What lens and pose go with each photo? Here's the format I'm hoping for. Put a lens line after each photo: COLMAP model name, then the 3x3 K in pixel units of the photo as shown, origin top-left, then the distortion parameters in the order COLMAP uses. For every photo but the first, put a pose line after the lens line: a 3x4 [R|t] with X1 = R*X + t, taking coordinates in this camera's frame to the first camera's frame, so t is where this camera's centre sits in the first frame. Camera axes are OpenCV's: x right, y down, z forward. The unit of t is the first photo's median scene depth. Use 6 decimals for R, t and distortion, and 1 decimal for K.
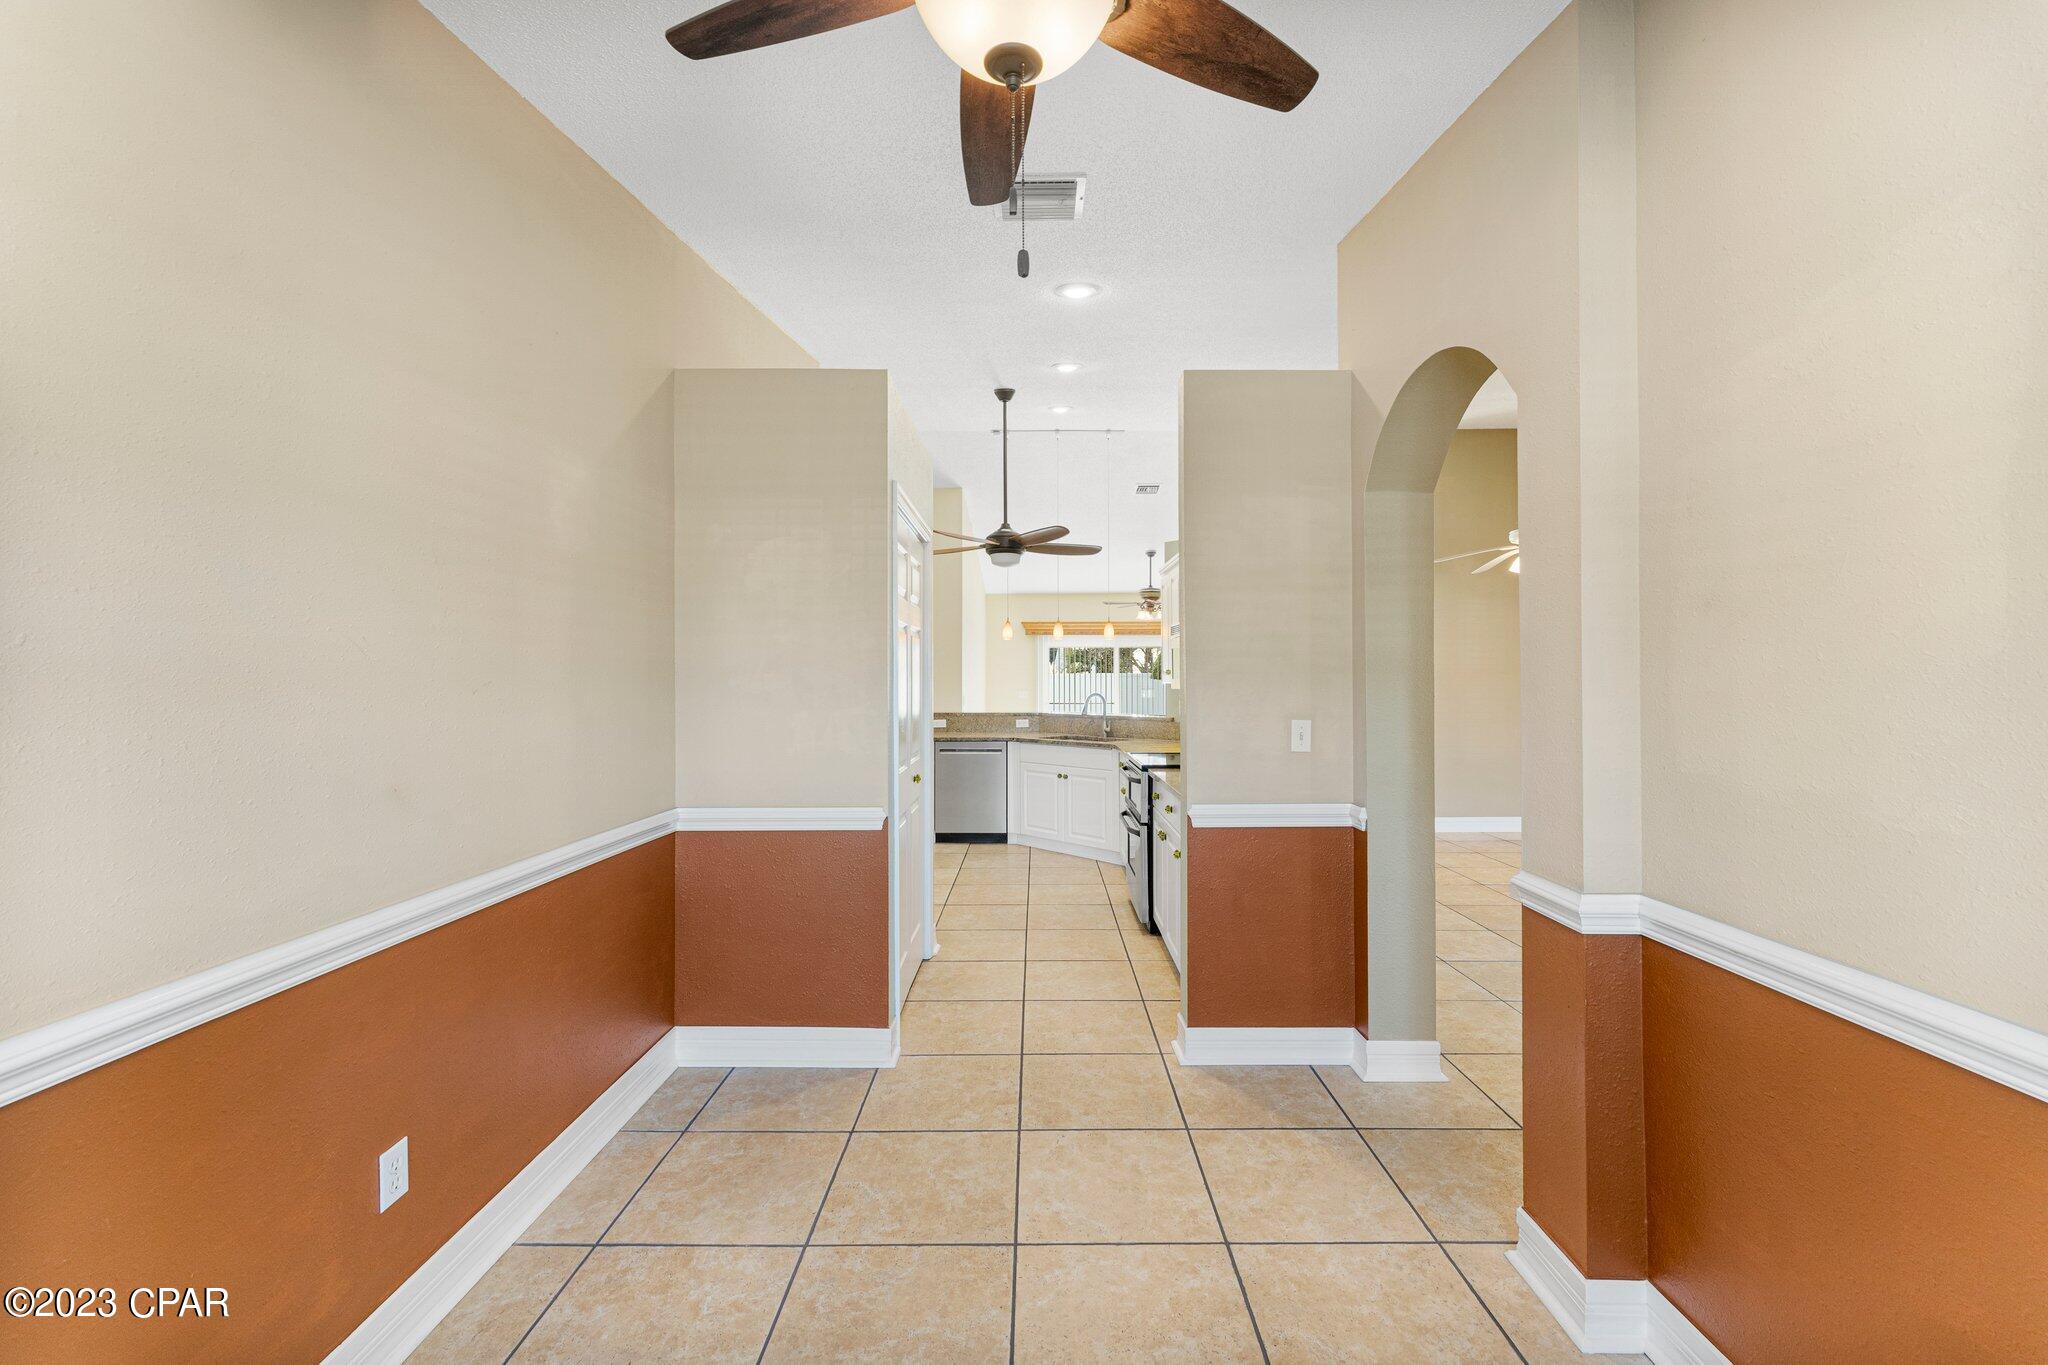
lens RADIAL K [[822.7, 0, 1027.9], [0, 822.7, 683.4], [0, 0, 1]] dist [0.001005, 0.000001]
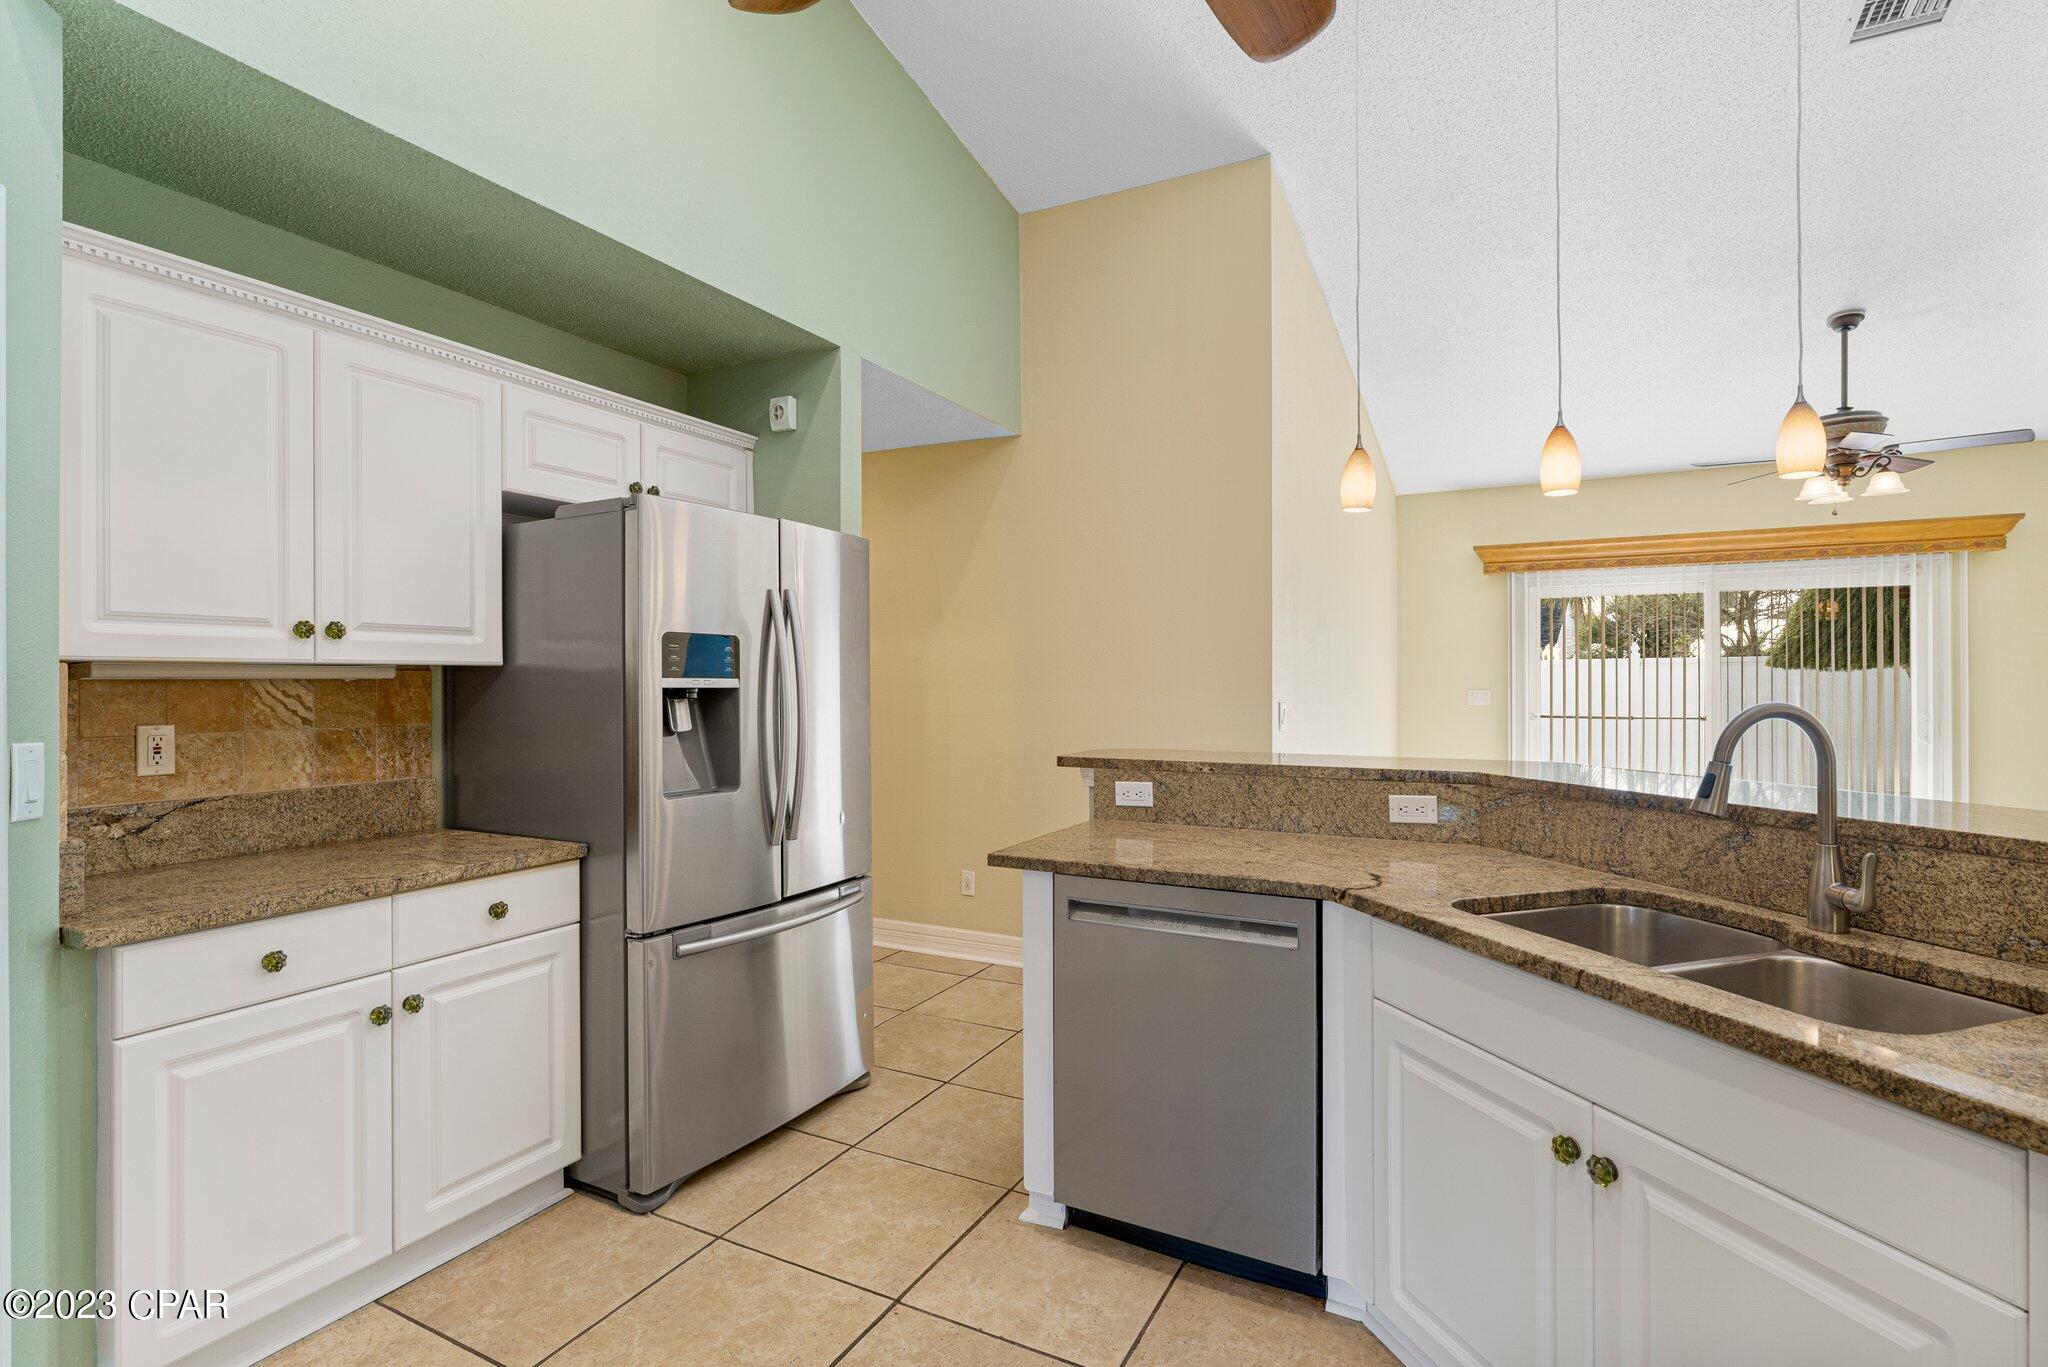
lens RADIAL K [[983.7, 0, 1023.9], [0, 983.7, 678.6], [0, 0, 1]] dist [0.001610, 0.000398]
pose [[0.893255, -0.002522, -0.449543, 0.025436], [0.003059, 0.999995, 0.000468, 0.004169], [0.449540, -0.001794, 0.893259, 0.642699]]
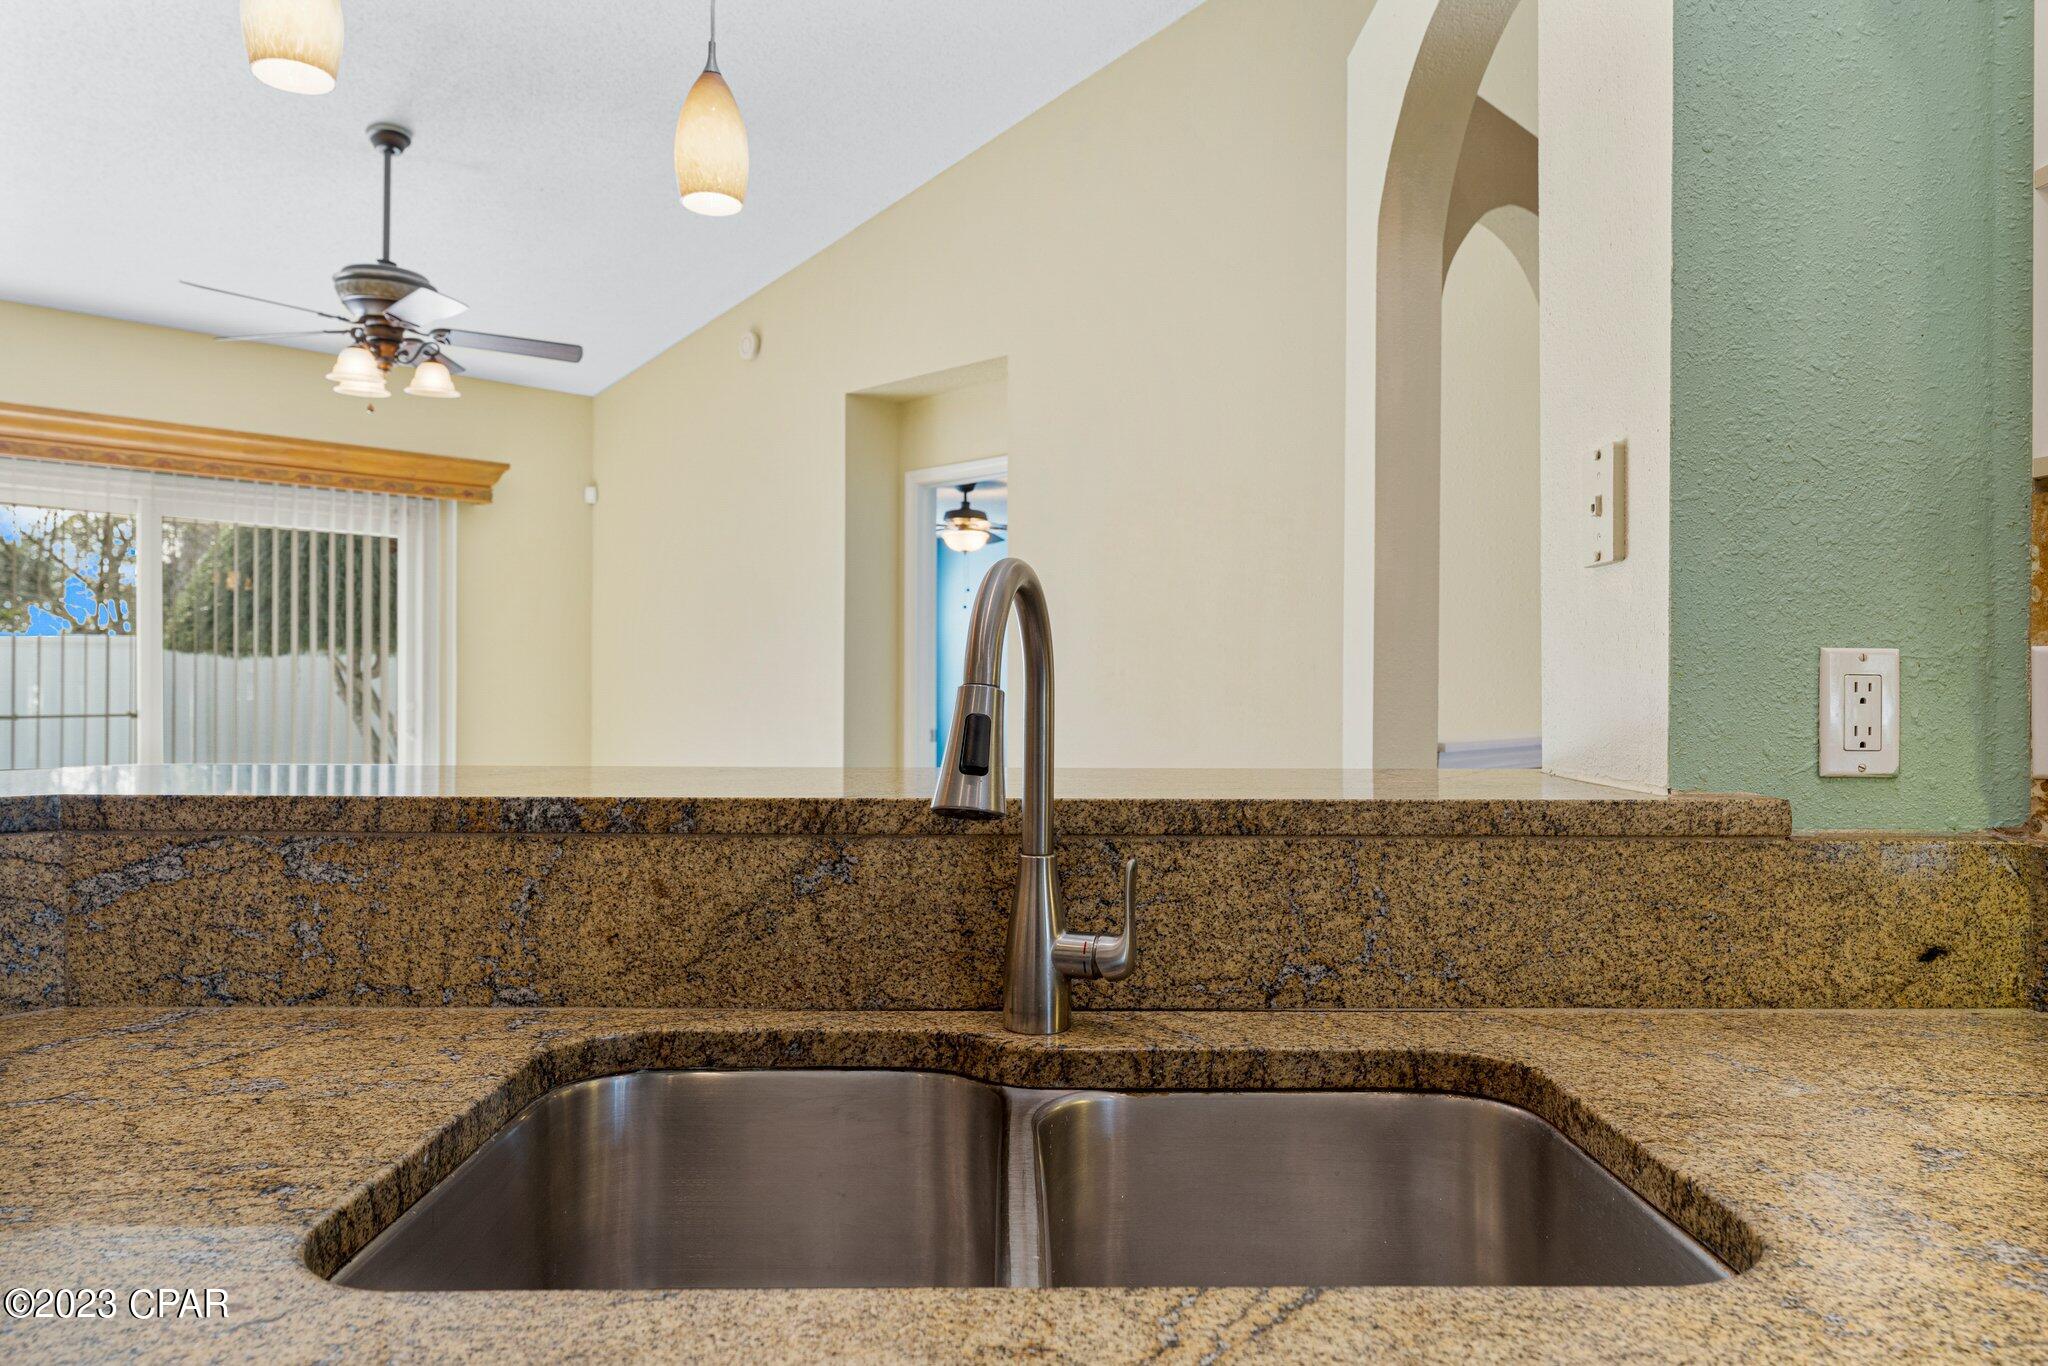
lens RADIAL K [[1325.6, 0, 1023.2], [0, 1325.6, 683.5], [0, 0, 1]] dist [-0.008375, -0.000976]
pose [[0.690620, 0.004092, 0.723207, -0.018962], [-0.004001, 0.999990, -0.001838, 0.022567], [-0.723207, -0.001624, 0.690629, 0.814280]]
